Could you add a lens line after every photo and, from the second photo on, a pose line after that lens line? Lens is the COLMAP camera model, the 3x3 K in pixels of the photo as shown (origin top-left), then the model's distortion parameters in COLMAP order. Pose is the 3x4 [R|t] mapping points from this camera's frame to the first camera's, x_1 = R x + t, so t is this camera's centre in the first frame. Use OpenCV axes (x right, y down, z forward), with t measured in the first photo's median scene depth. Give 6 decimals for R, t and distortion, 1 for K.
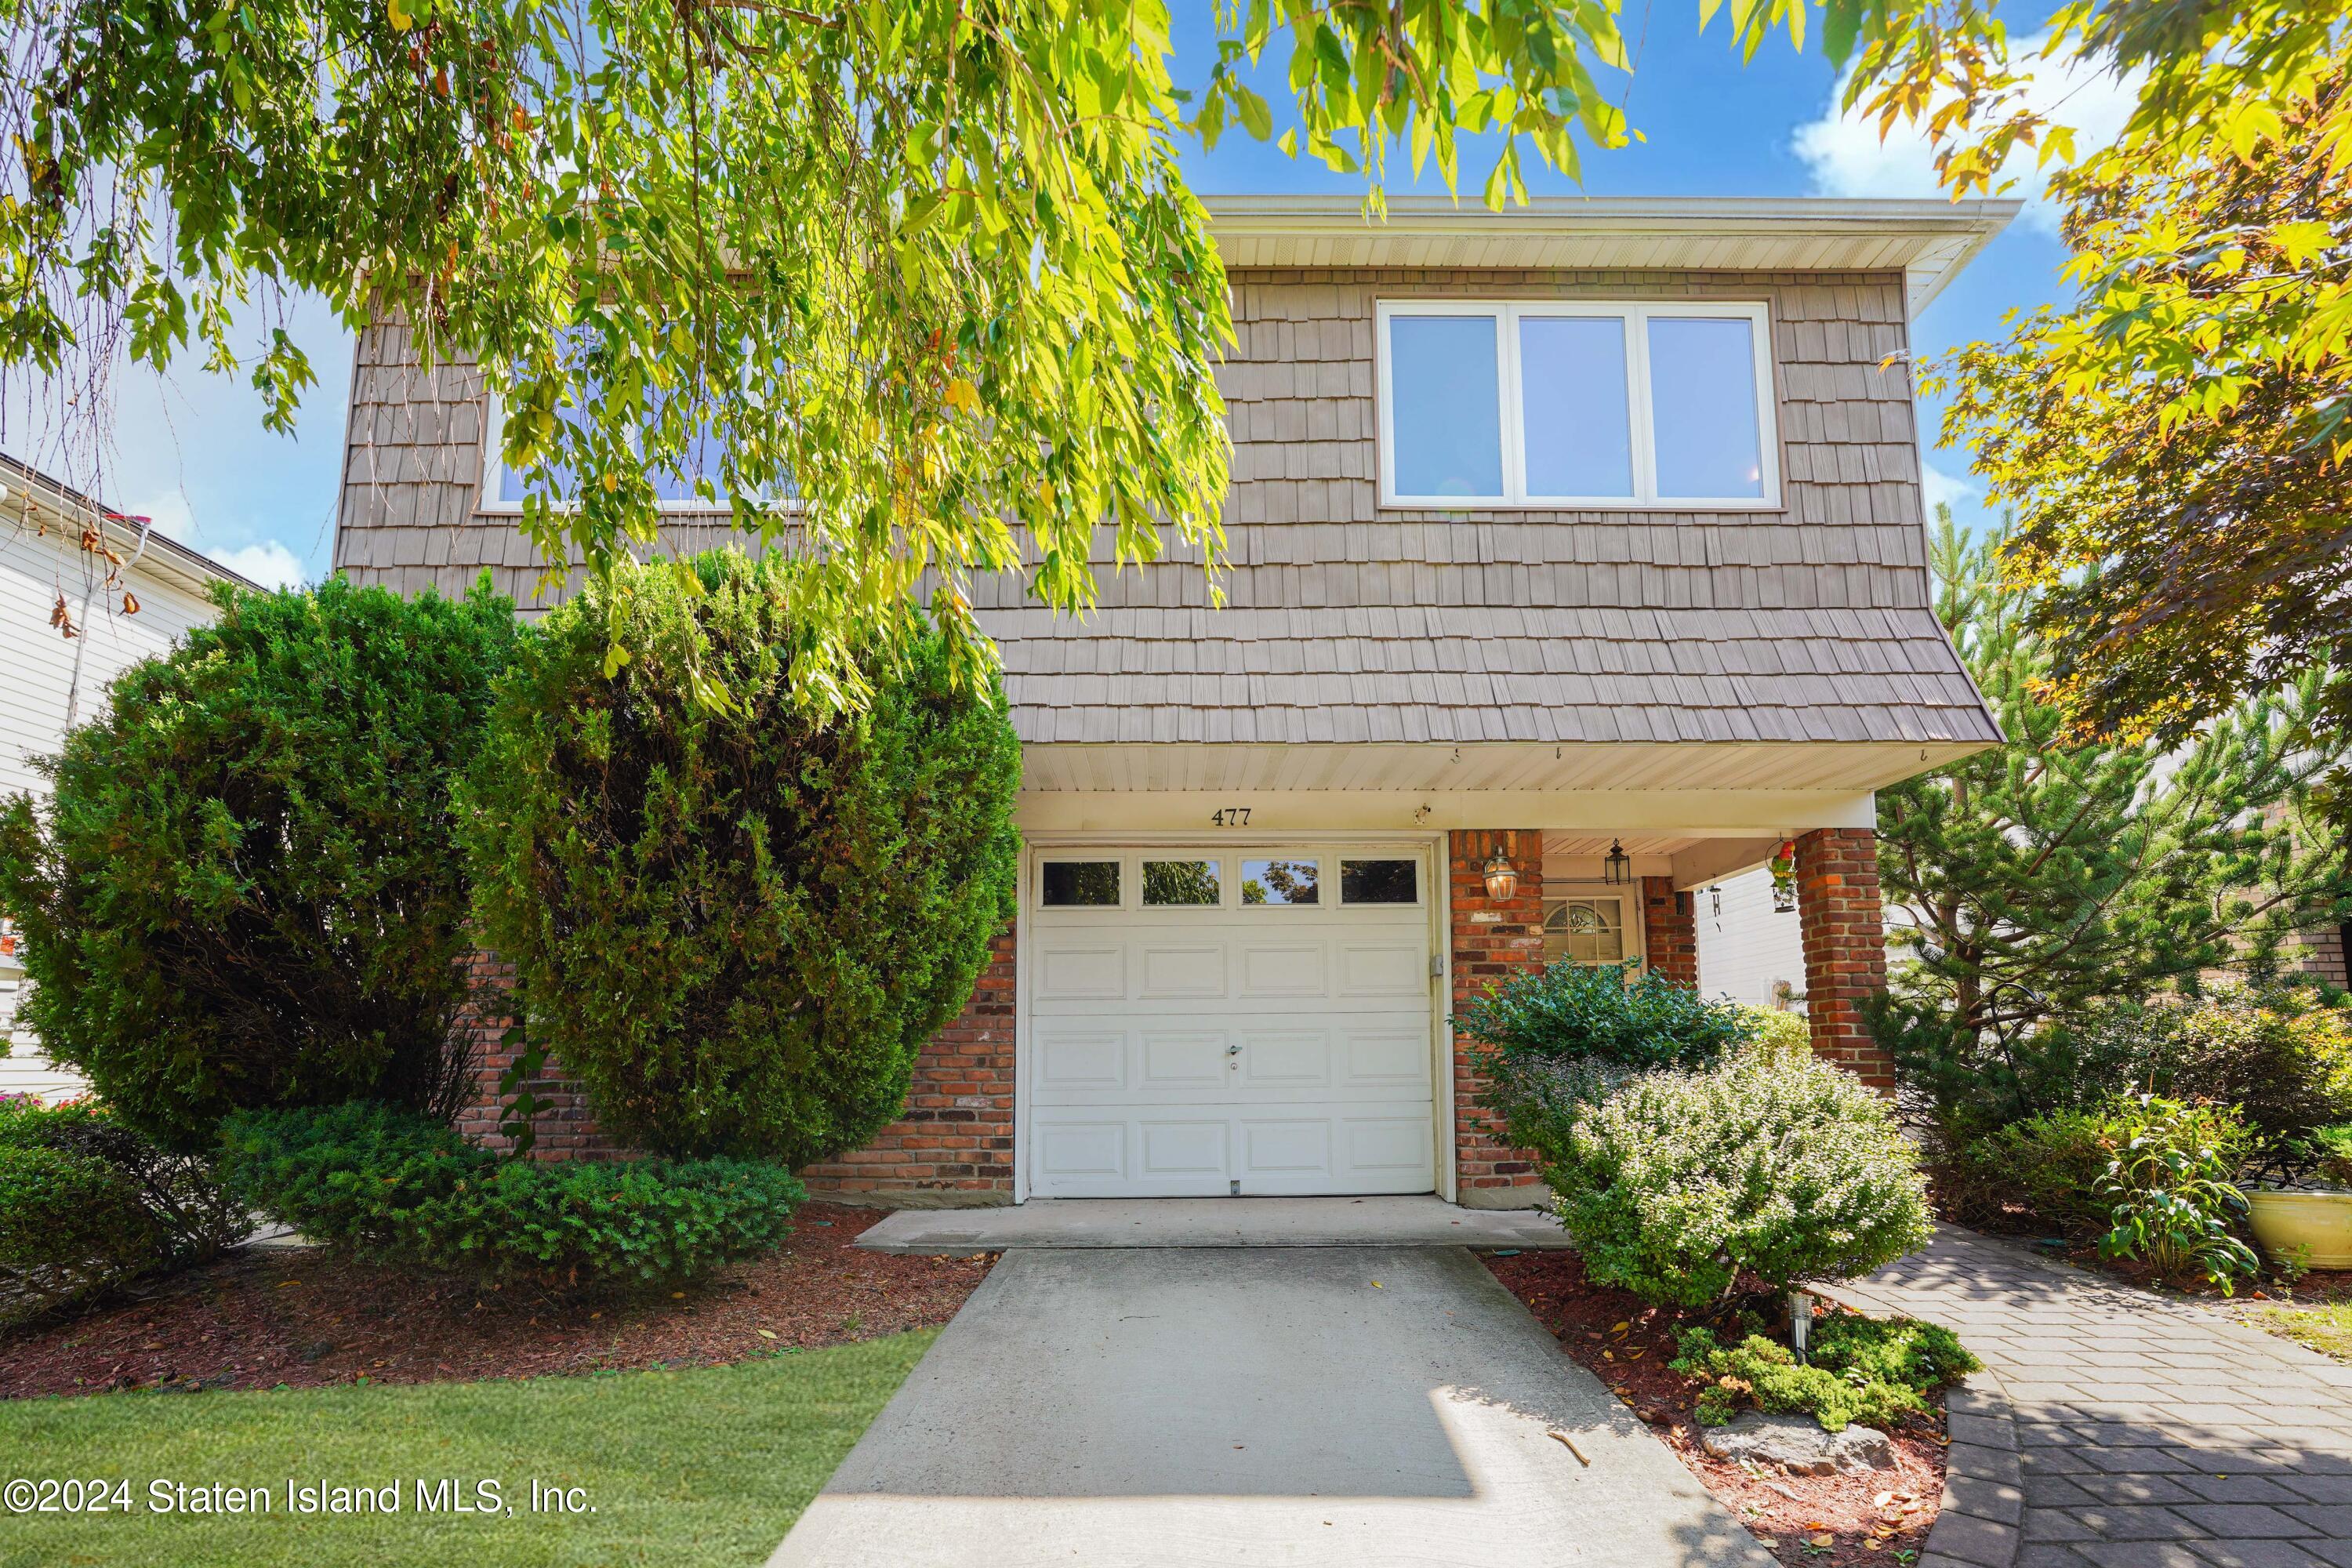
lens RADIAL K [[1093.9, 0, 1185.3], [0, 1093.9, 876.4], [0, 0, 1]] dist [-0.011775, 0.000500]
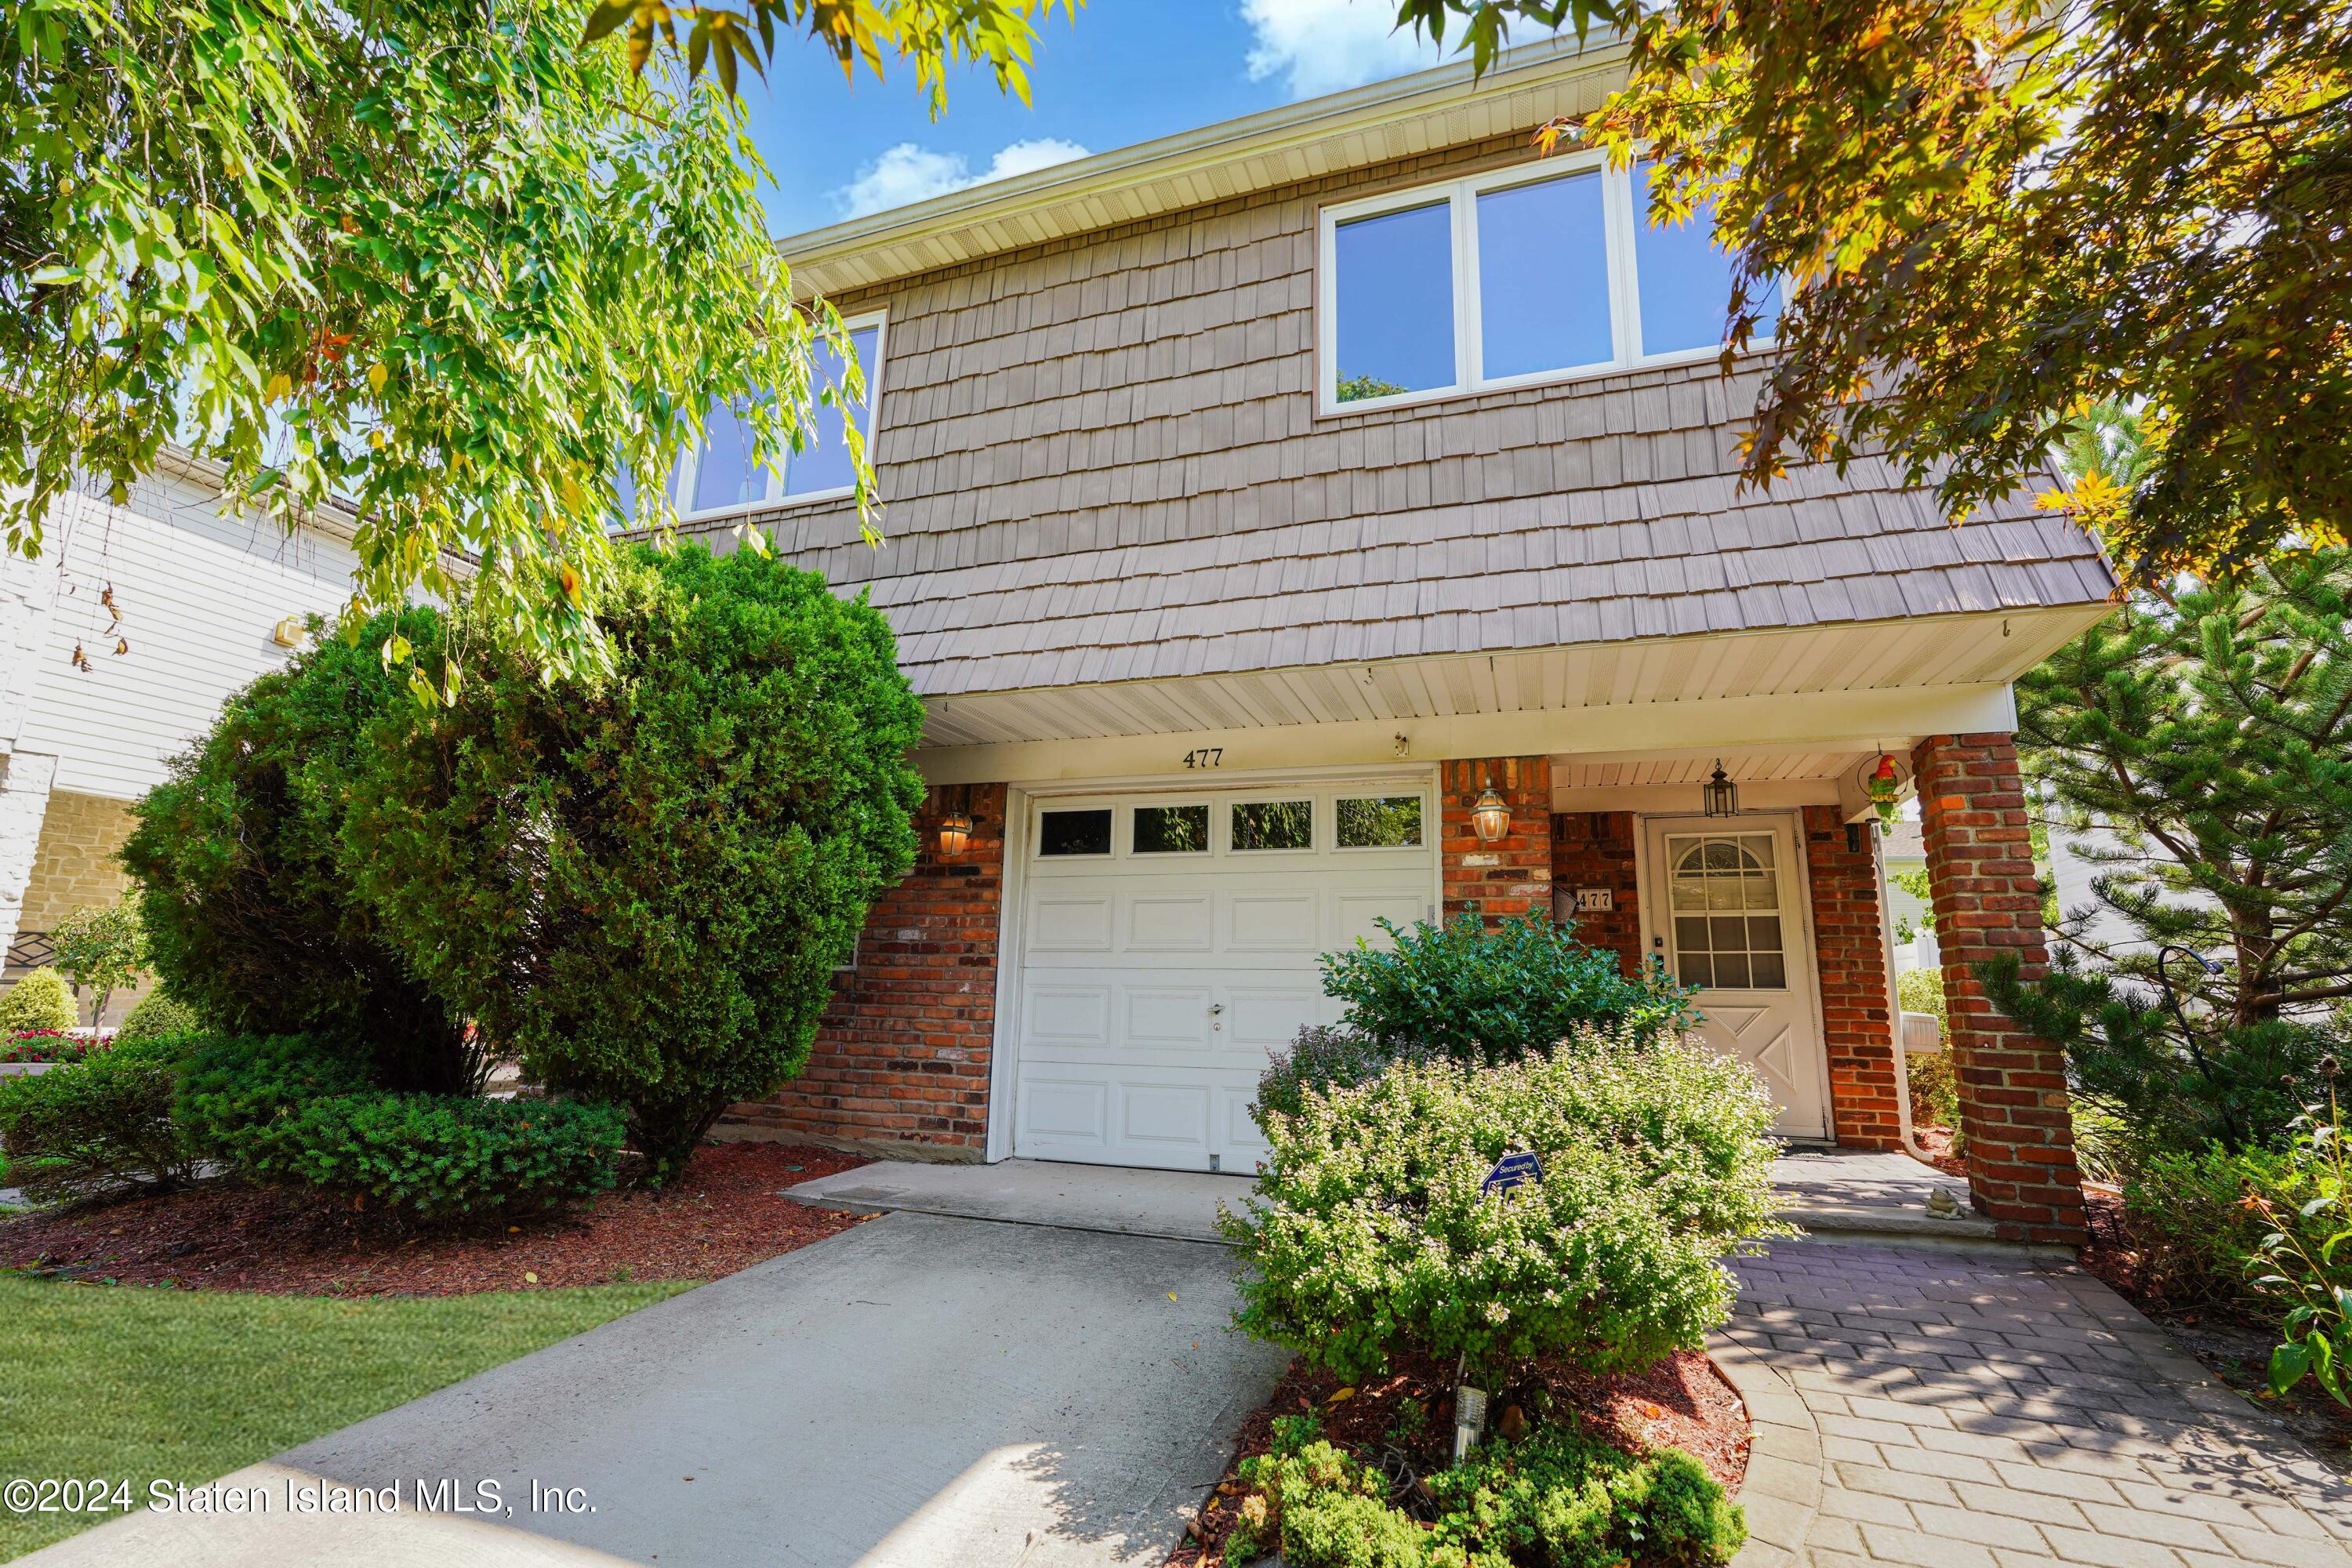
lens RADIAL K [[1056.9, 0, 1187.4], [0, 1056.9, 723.7], [0, 0, 1]] dist [-0.007385, -0.000336]
pose [[0.941737, -0.058920, -0.331149, 0.355457], [0.026558, 0.994489, -0.101417, 0.008967], [0.335300, 0.086714, 0.938112, 0.140326]]
